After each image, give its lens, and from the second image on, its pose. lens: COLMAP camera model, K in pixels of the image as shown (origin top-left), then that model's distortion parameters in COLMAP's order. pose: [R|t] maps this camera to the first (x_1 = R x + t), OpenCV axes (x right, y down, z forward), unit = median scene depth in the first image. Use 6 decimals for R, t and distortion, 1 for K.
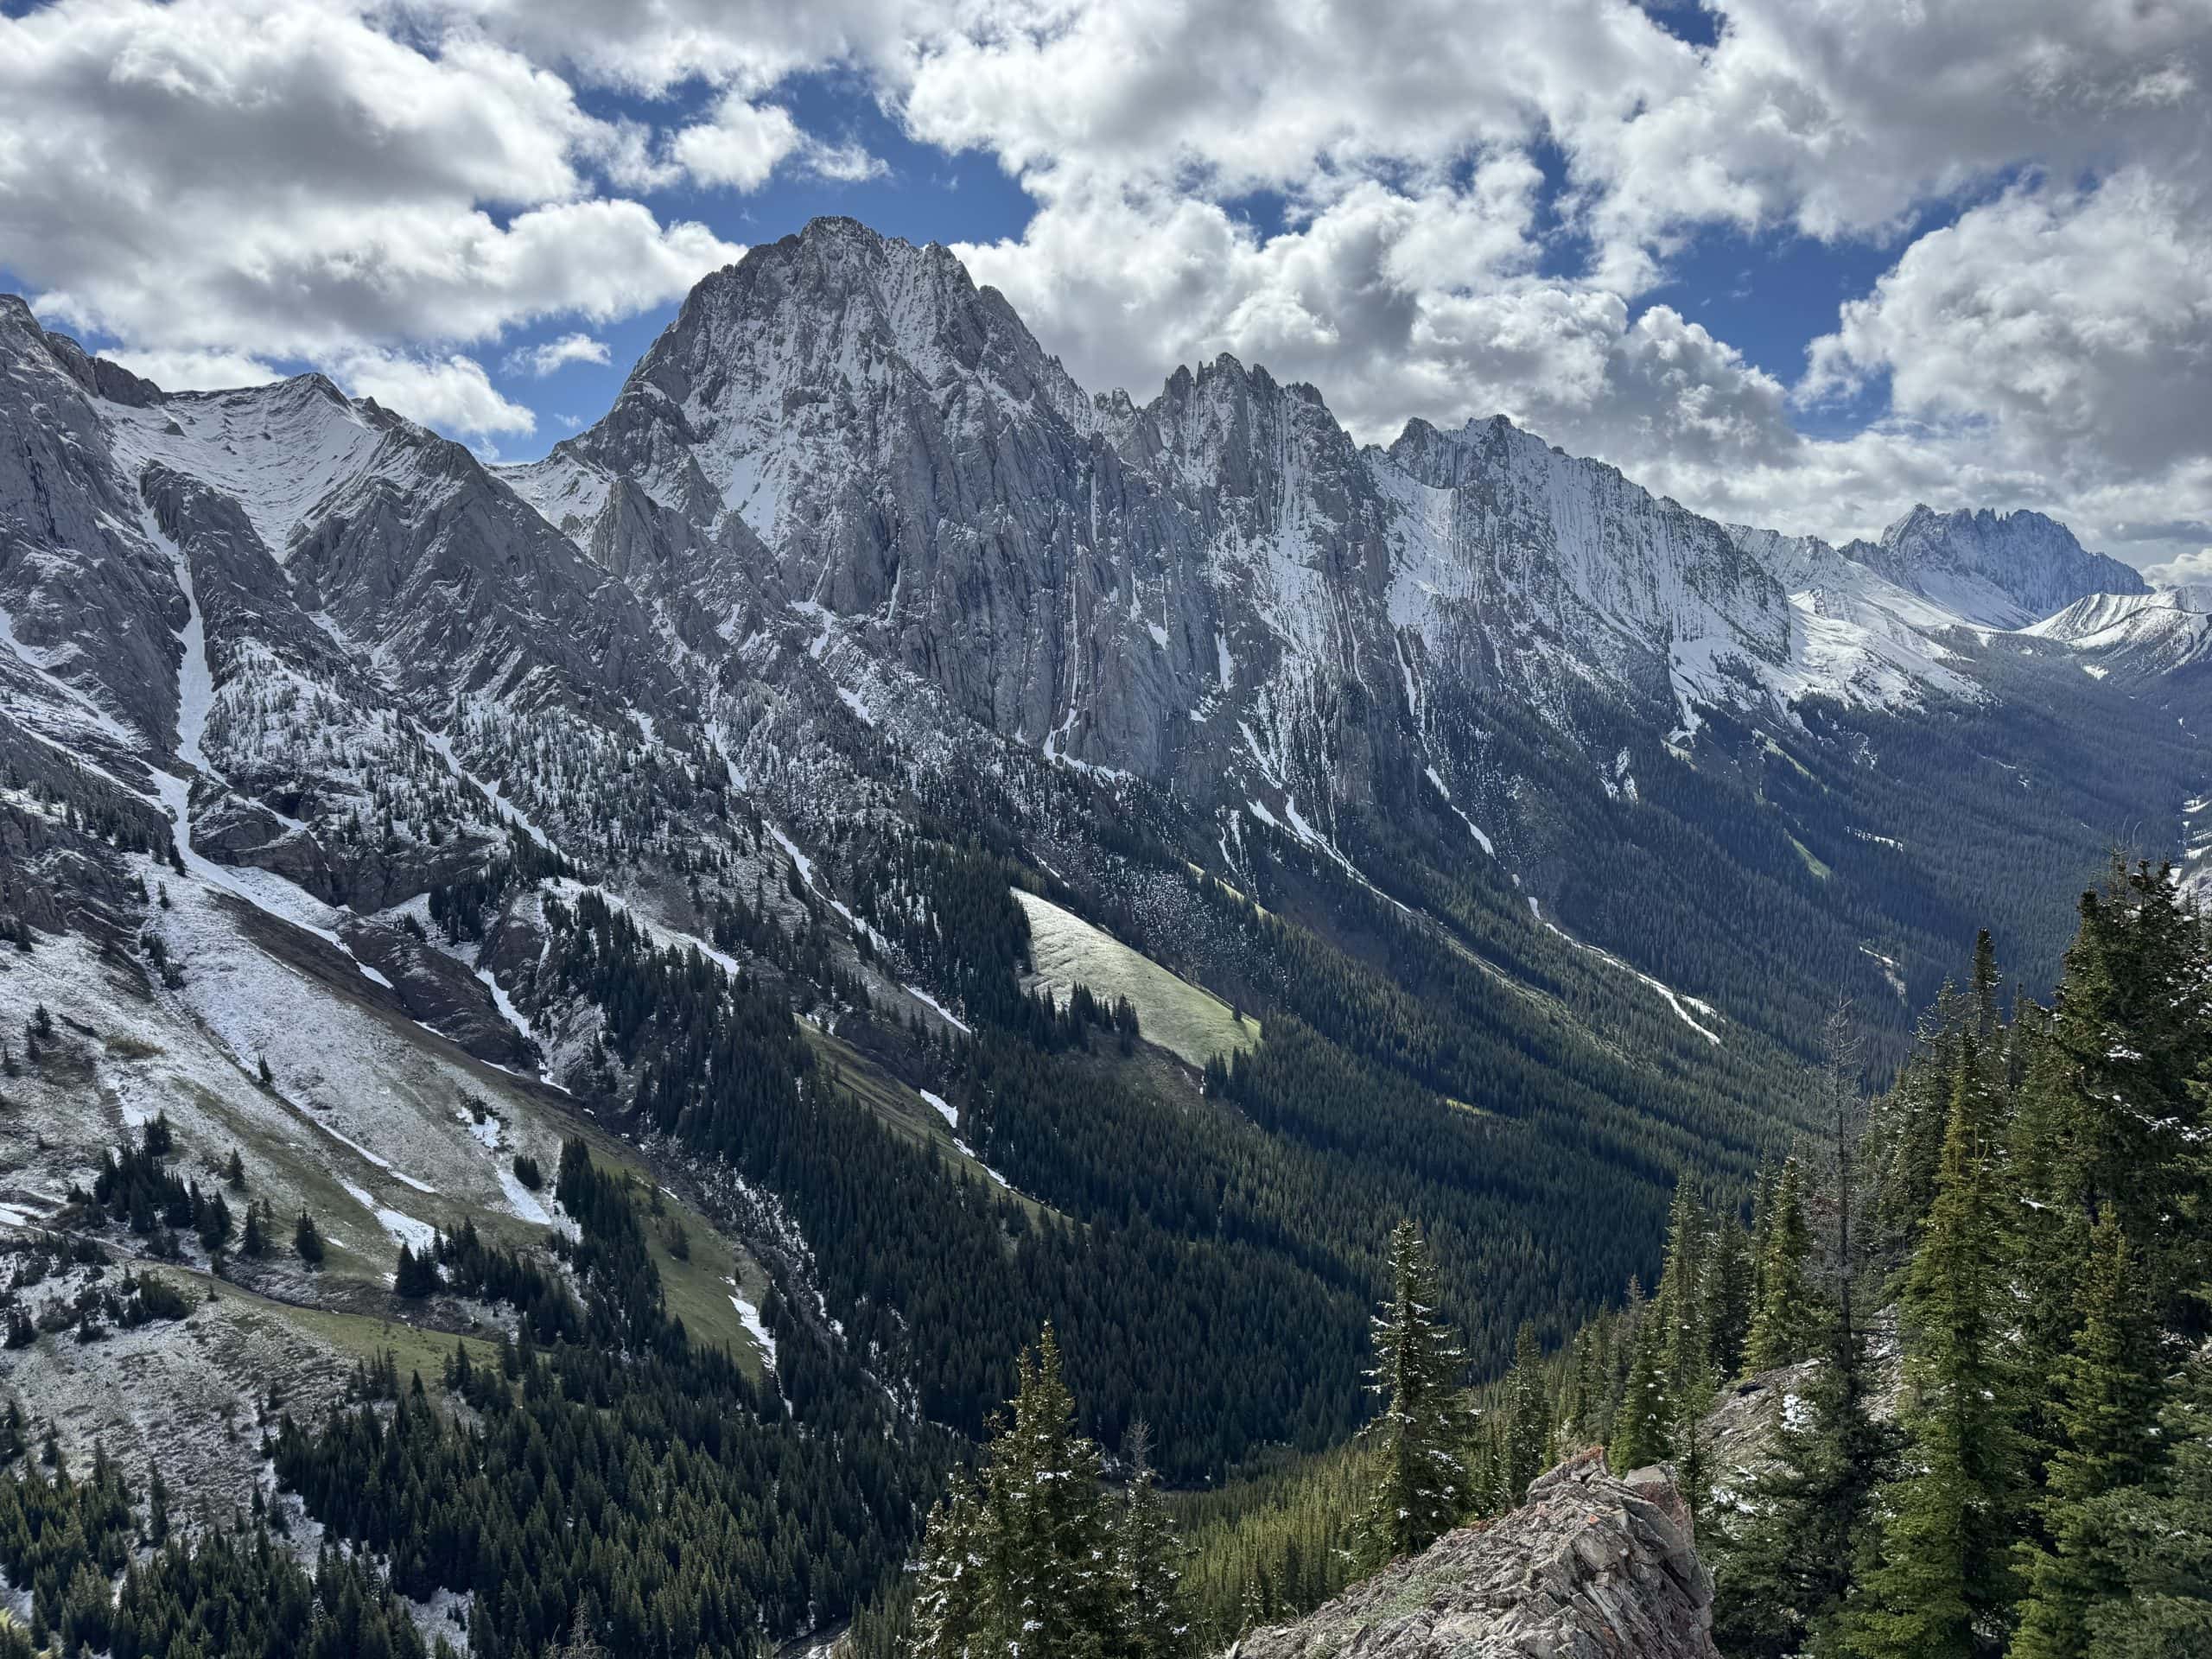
lens RADIAL K [[1541.3, 0, 1101.1], [0, 1541.3, 832.3], [0, 0, 1]] dist [0.155289, -0.234047]
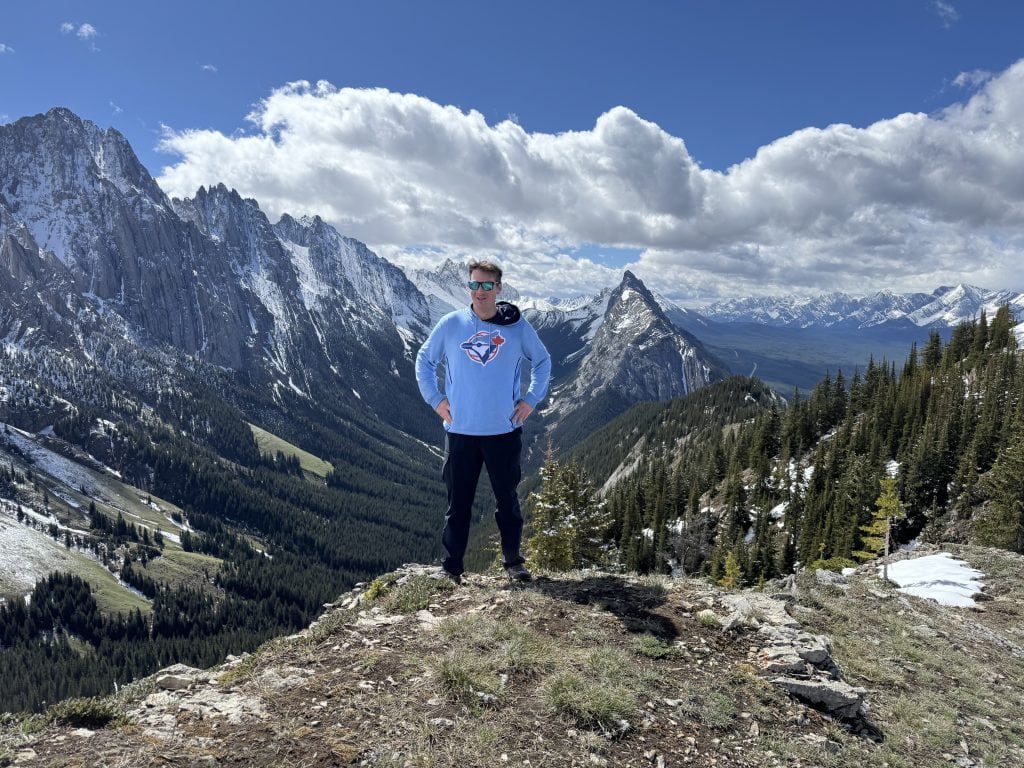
lens RADIAL K [[727.9, 0, 523.1], [0, 727.9, 376.2], [0, 0, 1]] dist [0.085565, -0.087375]
pose [[0.820817, -0.000528, 0.571191, -0.210069], [0.006183, 0.999949, -0.007961, -0.011372], [-0.571158, 0.010067, 0.820778, -0.174122]]
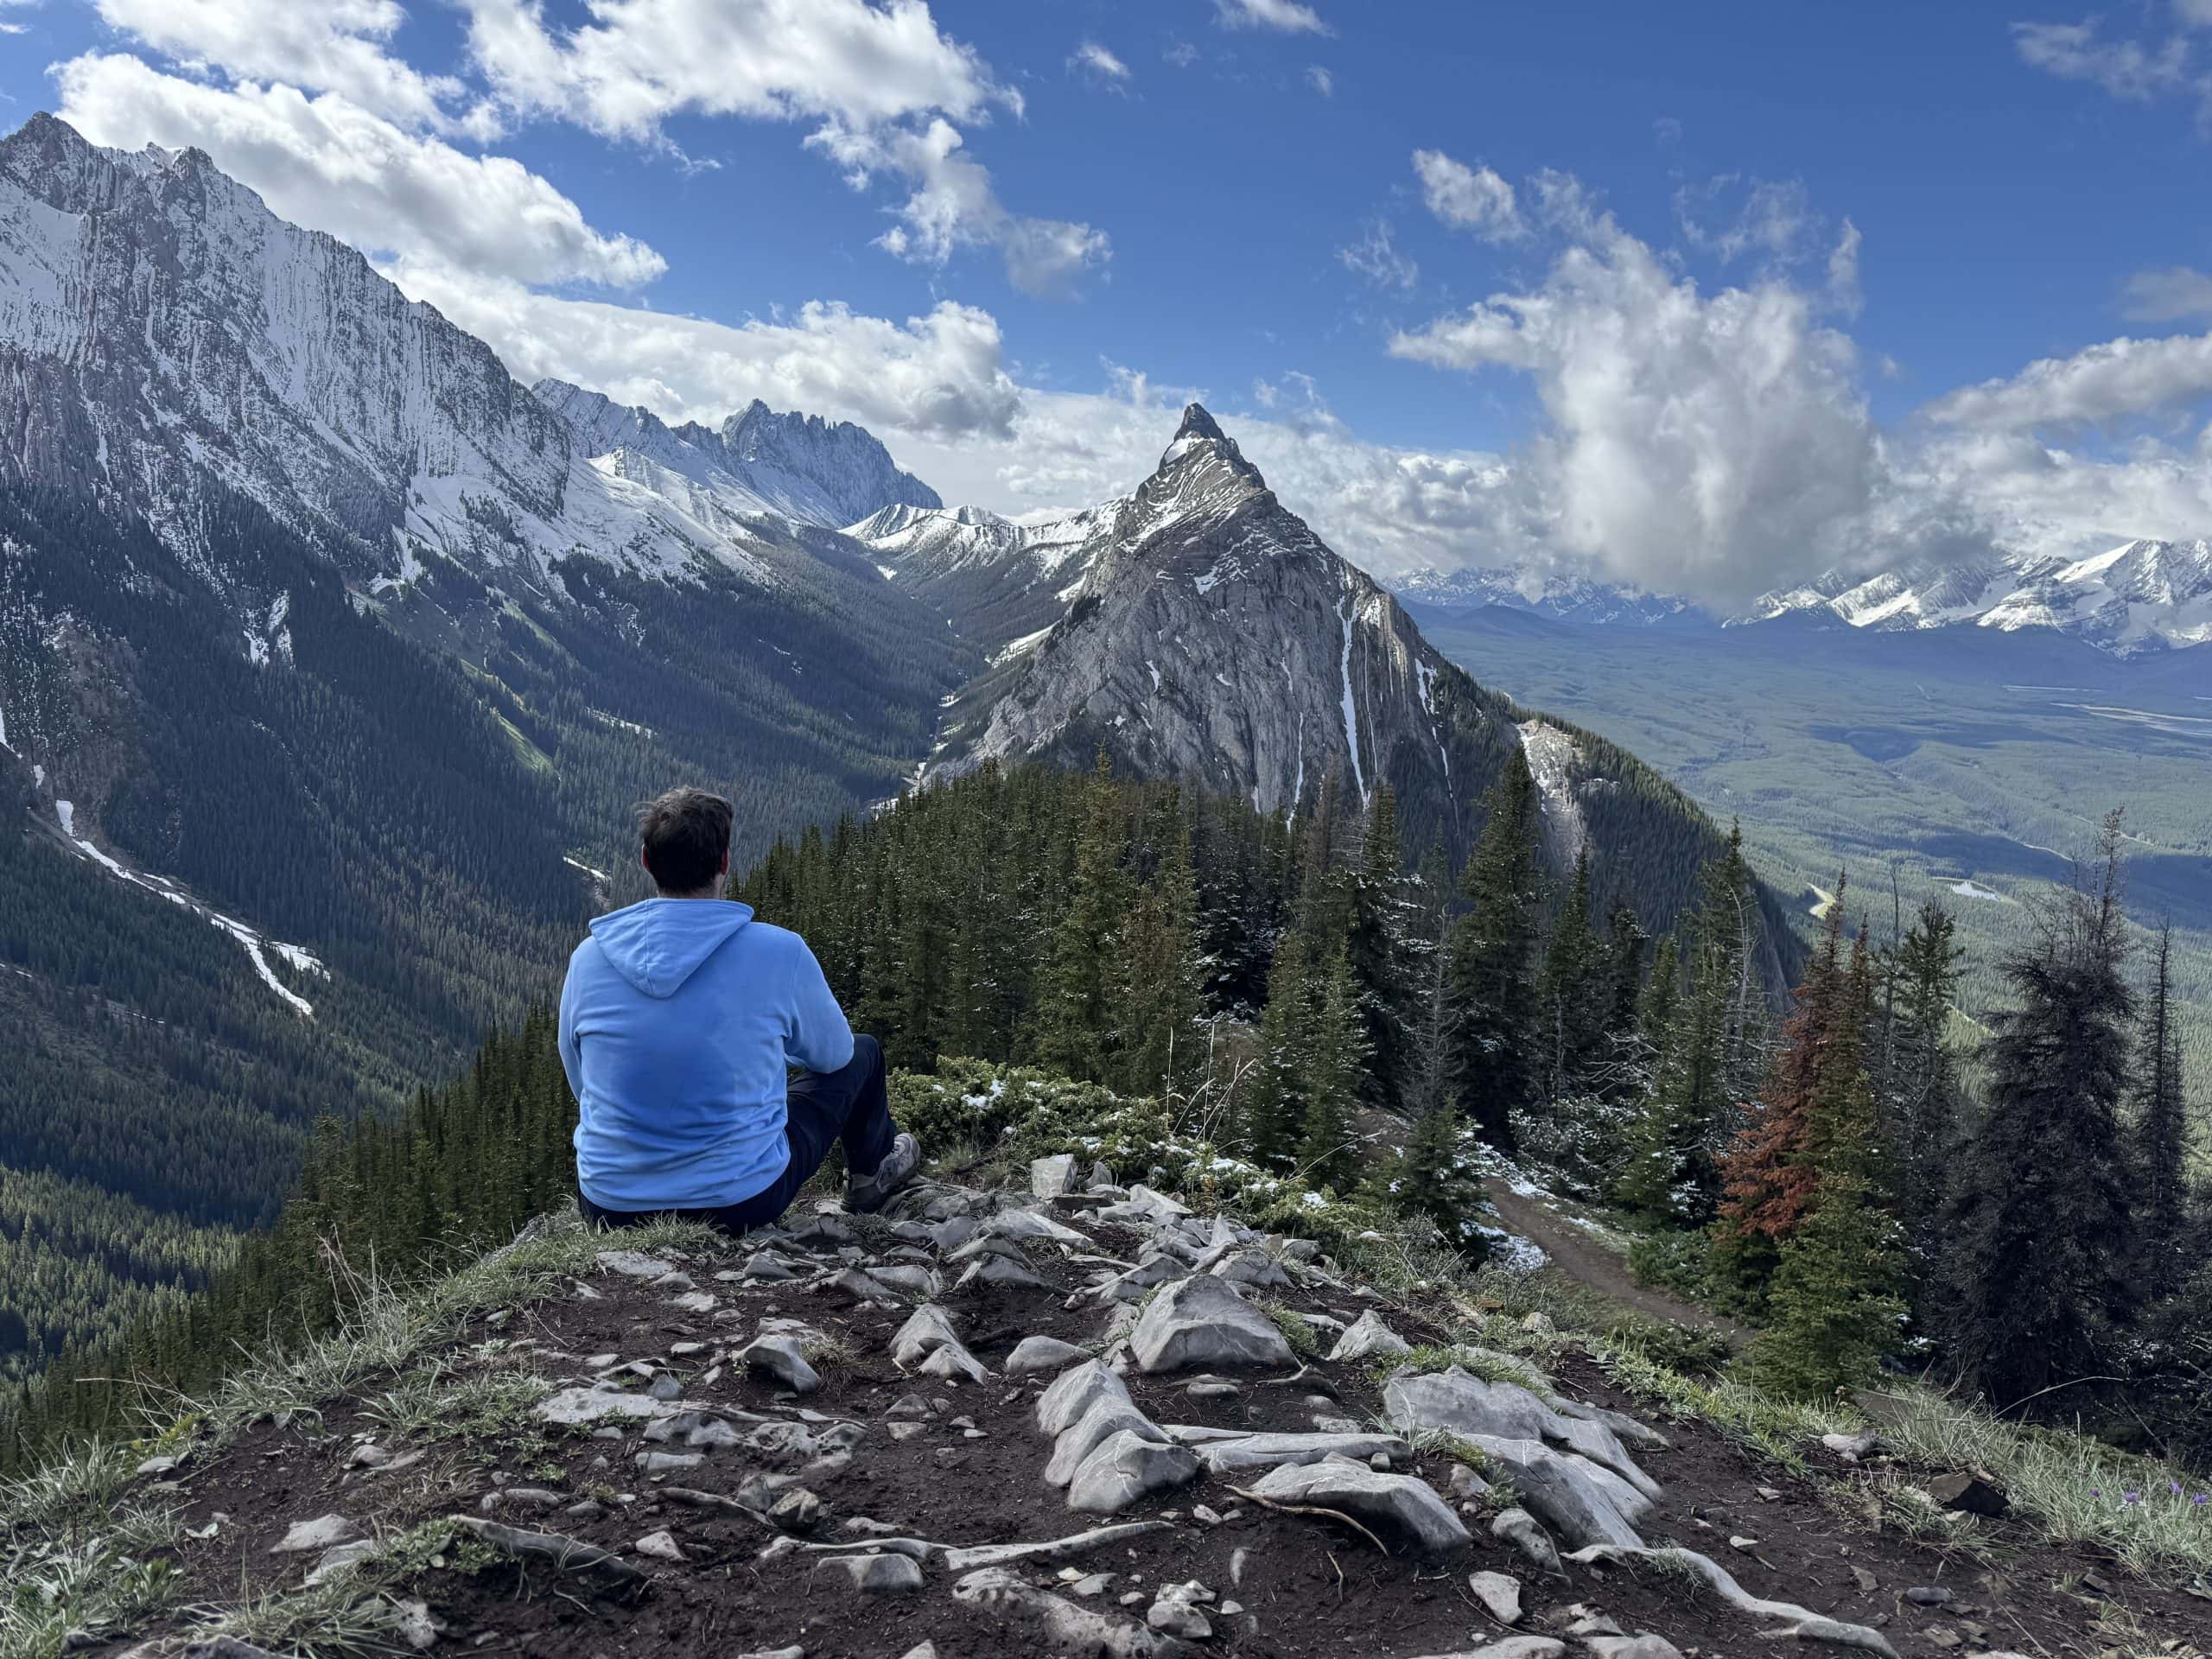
lens RADIAL K [[1541.3, 0, 1101.1], [0, 1541.3, 832.3], [0, 0, 1]] dist [0.155289, -0.234047]
pose [[0.778956, -0.022210, 0.626685, 0.174691], [-0.022347, 0.997755, 0.063138, 0.003191], [-0.626680, -0.063186, 0.776711, 0.192496]]
